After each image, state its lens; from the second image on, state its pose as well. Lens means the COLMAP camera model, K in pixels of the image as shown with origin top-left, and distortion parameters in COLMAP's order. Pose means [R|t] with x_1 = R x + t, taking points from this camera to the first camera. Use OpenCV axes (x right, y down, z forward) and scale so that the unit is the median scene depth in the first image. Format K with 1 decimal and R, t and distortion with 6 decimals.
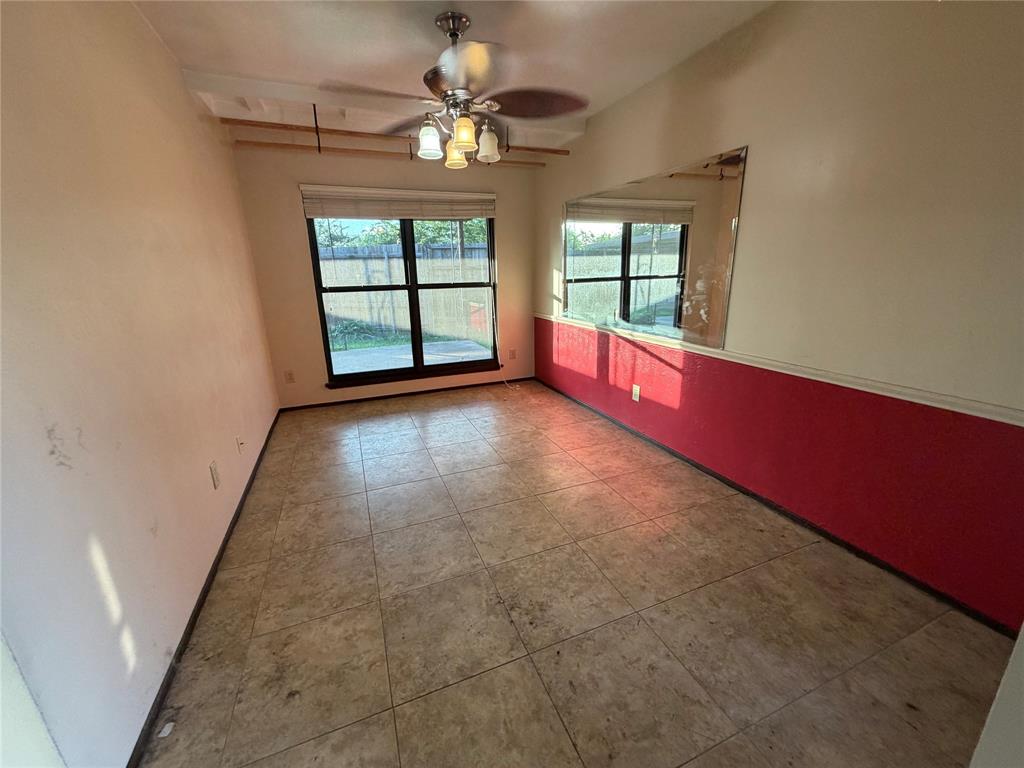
lens RADIAL K [[411.0, 0, 513.5], [0, 411.0, 380.5], [0, 0, 1]] dist [0.003077, -0.000089]
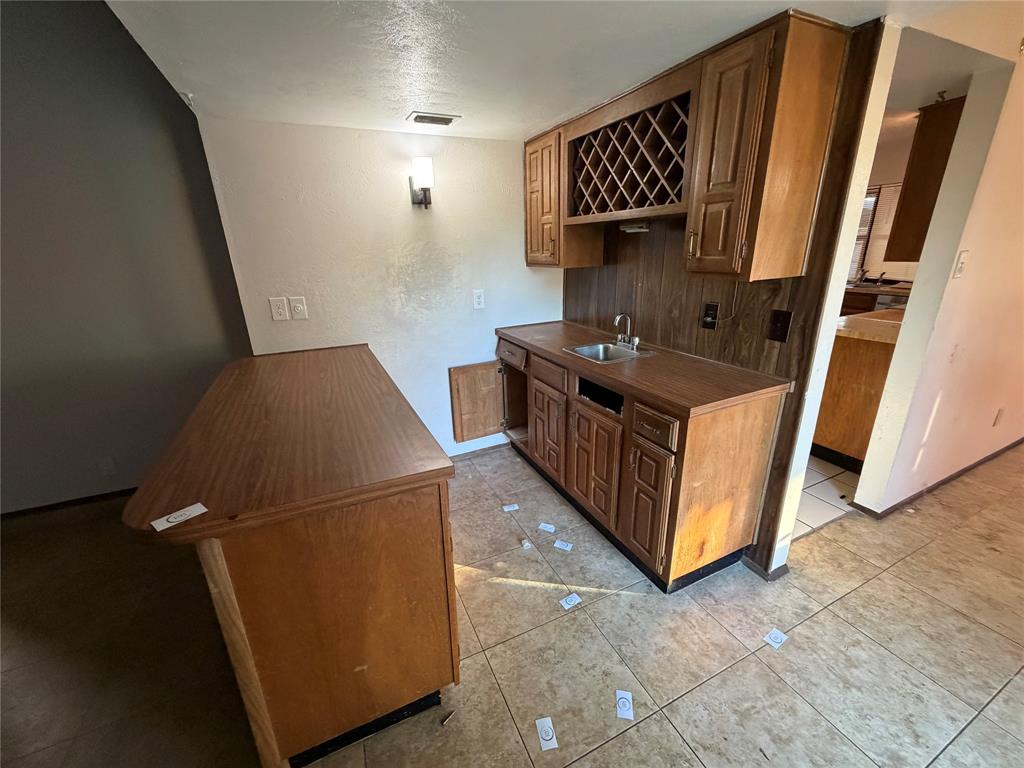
lens RADIAL K [[411.0, 0, 513.7], [0, 411.0, 385.7], [0, 0, 1]] dist [0.003077, -0.000089]
pose [[0.057255, 0.329481, -0.942425, 0.538272], [-0.239778, 0.920882, 0.307382, 0.146925], [0.969138, 0.208373, 0.131727, -0.943355]]
